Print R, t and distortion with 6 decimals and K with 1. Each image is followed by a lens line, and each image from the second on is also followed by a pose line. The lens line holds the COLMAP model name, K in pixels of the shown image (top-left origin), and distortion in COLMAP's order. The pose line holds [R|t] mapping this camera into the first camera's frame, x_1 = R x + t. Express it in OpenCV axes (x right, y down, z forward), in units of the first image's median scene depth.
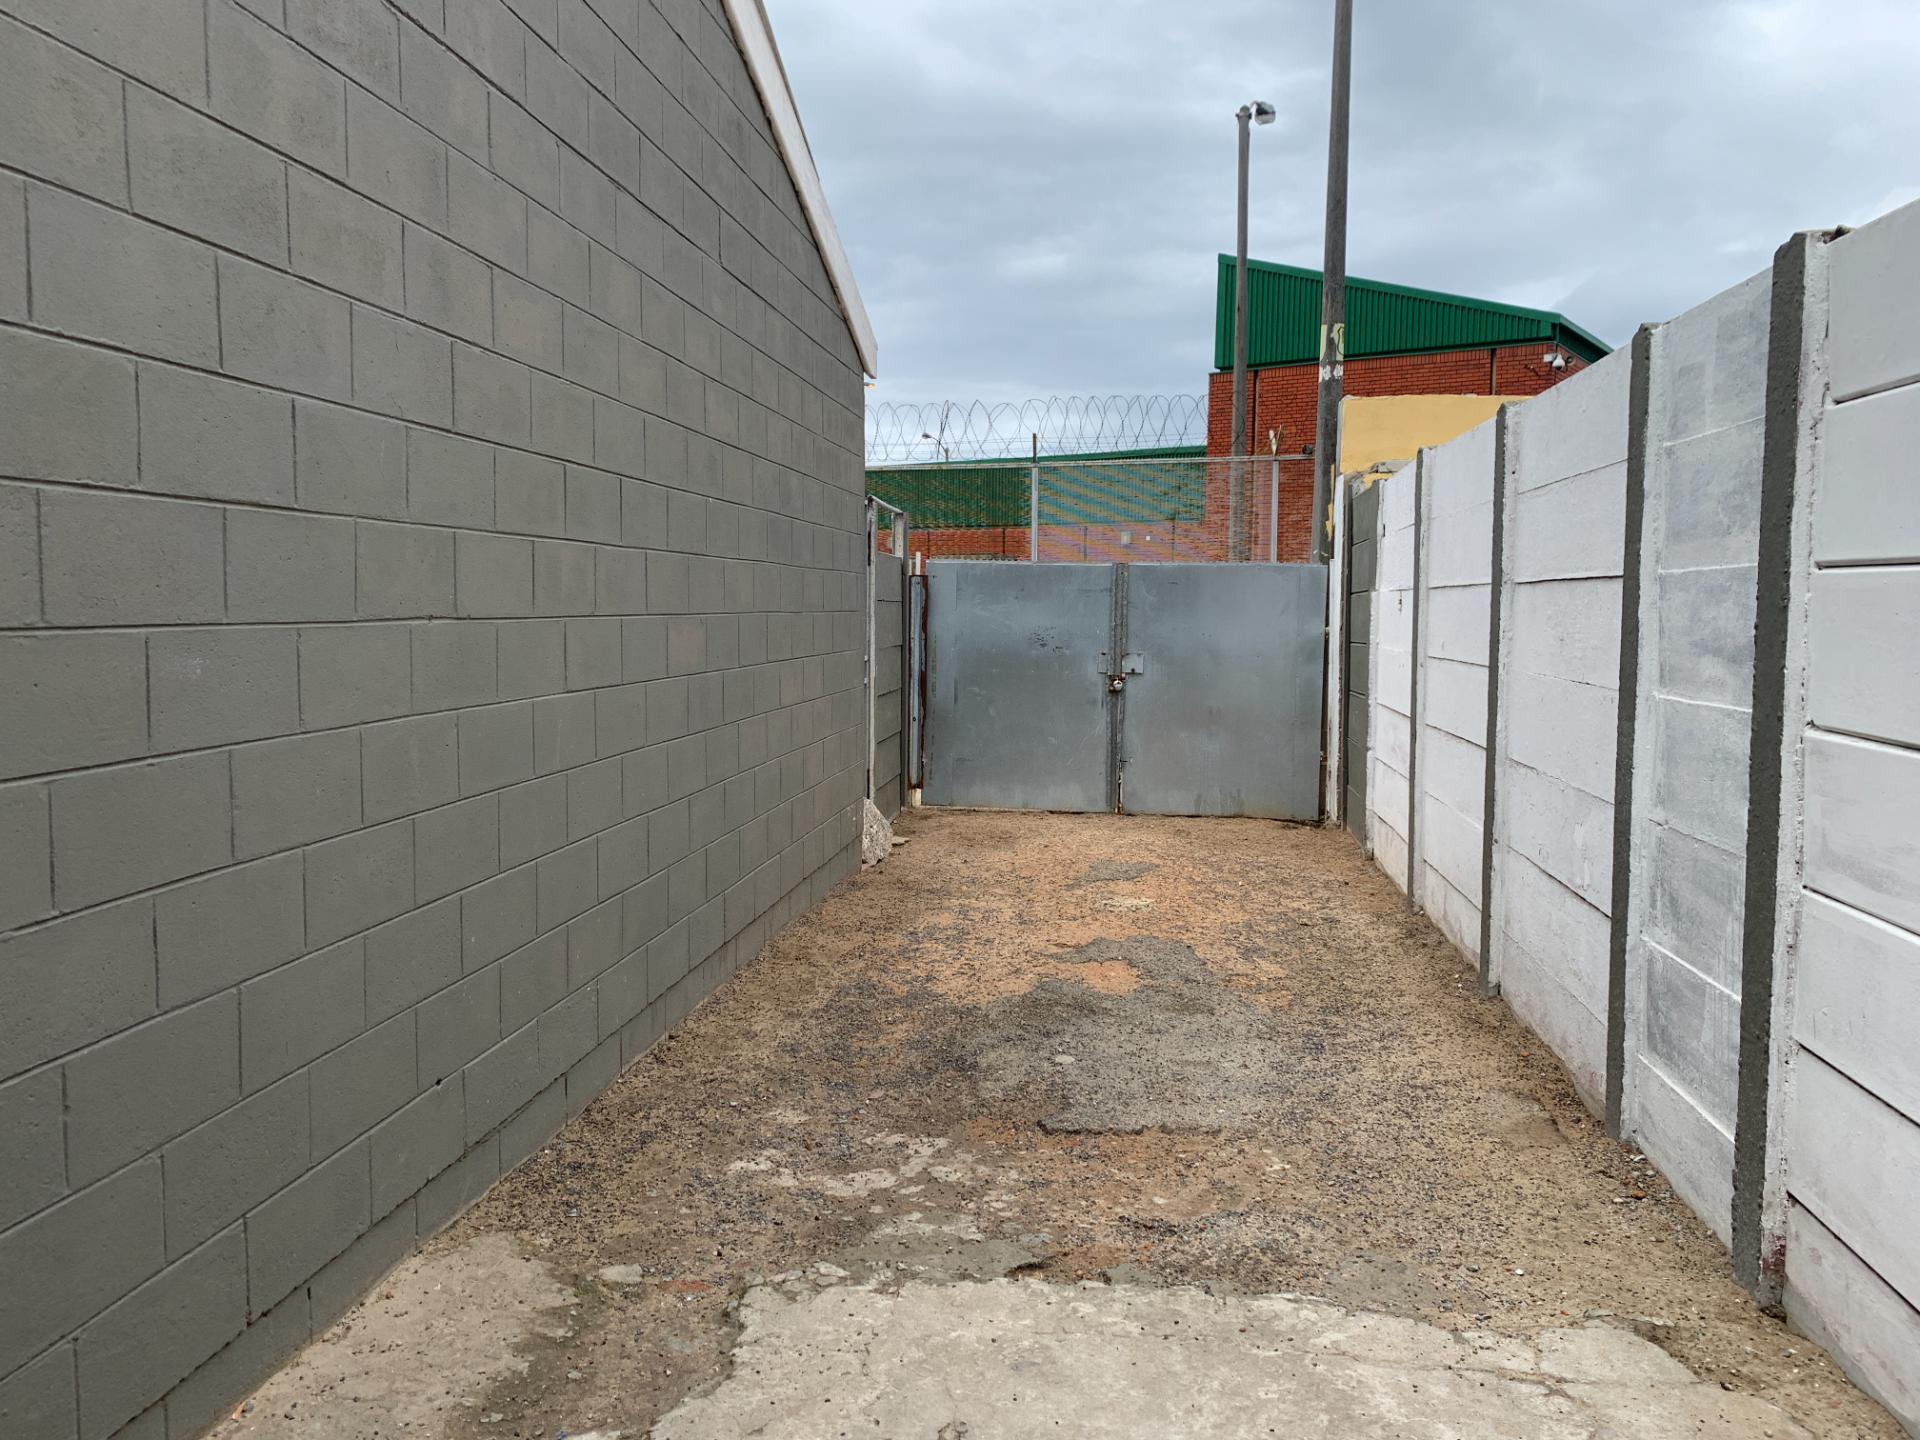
lens RADIAL K [[1467.3, 0, 943.9], [0, 1467.3, 709.6], [0, 0, 1]] dist [0.043323, -0.035458]
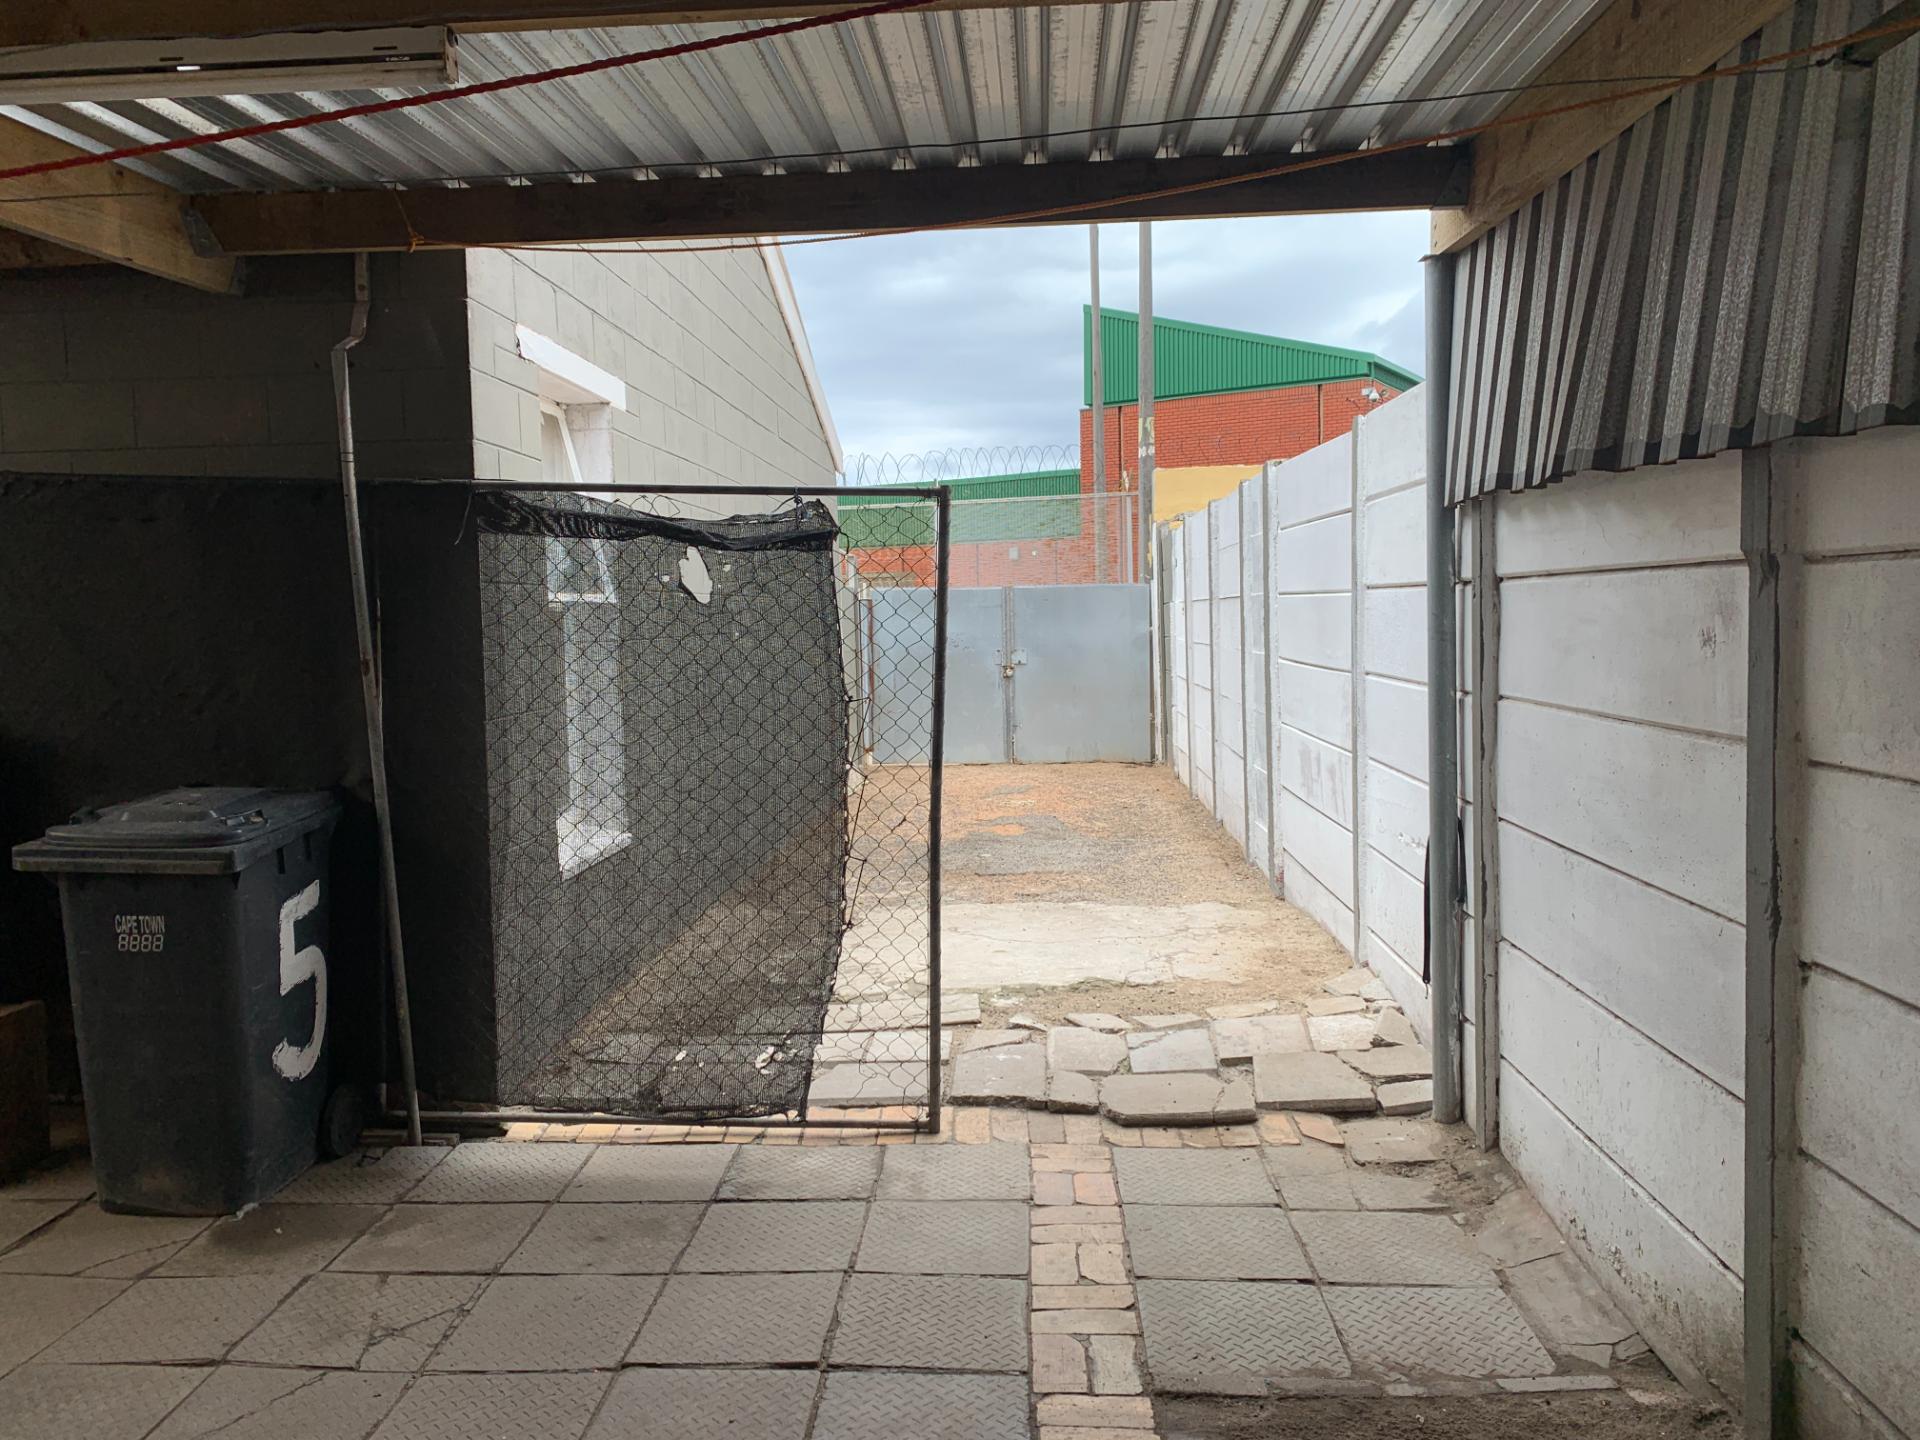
lens RADIAL K [[1467.3, 0, 967.3], [0, 1467.3, 726.1], [0, 0, 1]] dist [0.043323, -0.035458]
pose [[0.995532, -0.039525, 0.085754, -0.046951], [0.039303, 0.999218, 0.004271, 0.028004], [-0.085856, -0.000882, 0.996307, -0.423417]]
